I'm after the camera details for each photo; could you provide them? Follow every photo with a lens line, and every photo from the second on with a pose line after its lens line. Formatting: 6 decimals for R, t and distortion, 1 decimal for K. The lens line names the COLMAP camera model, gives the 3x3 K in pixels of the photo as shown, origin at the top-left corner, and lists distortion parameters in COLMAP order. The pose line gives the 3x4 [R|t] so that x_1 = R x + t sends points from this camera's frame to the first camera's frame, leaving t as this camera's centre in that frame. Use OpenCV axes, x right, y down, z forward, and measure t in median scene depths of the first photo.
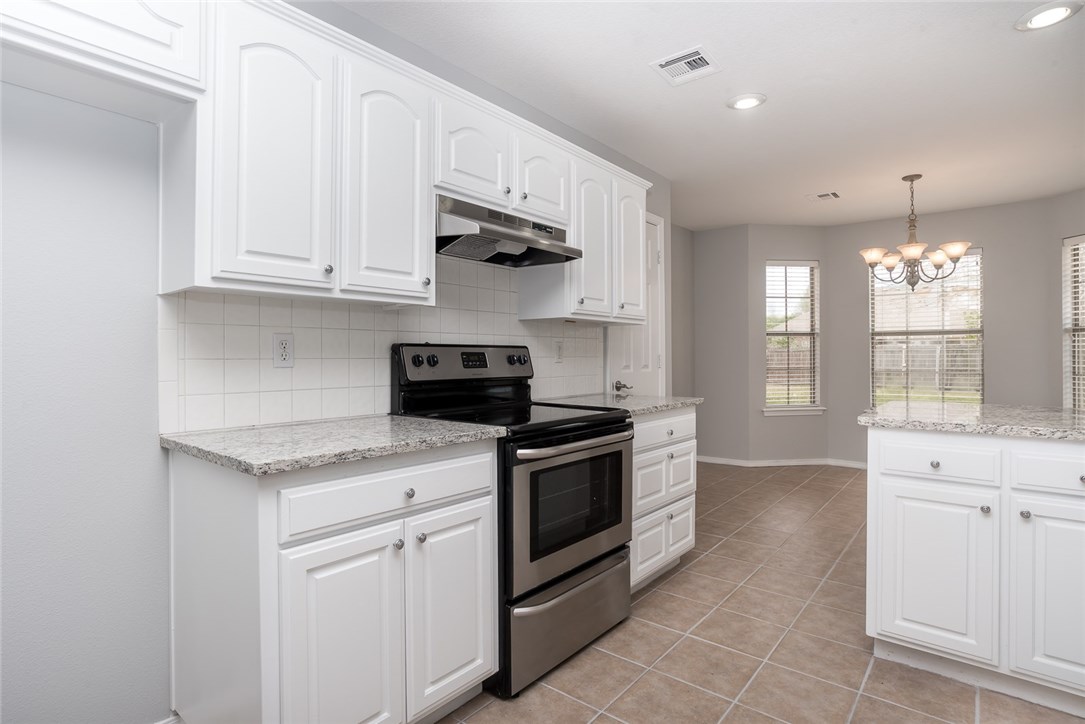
lens RADIAL K [[549.7, 0, 542.5], [0, 549.7, 362.0], [0, 0, 1]] dist [0.001039, 0.001664]
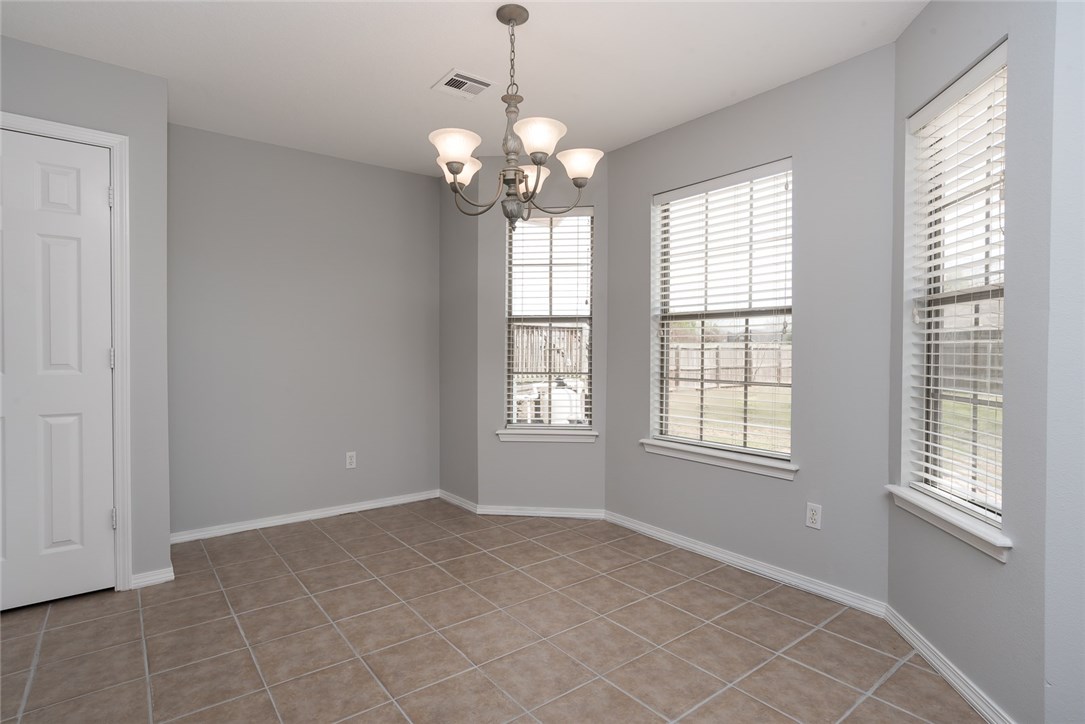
lens RADIAL K [[549.7, 0, 542.5], [0, 549.7, 362.0], [0, 0, 1]] dist [0.001039, 0.001664]
pose [[0.974890, 0.010151, -0.222455, 0.940237], [-0.008414, 0.999926, 0.008753, -0.005706], [0.222528, -0.006661, 0.974904, 0.549586]]
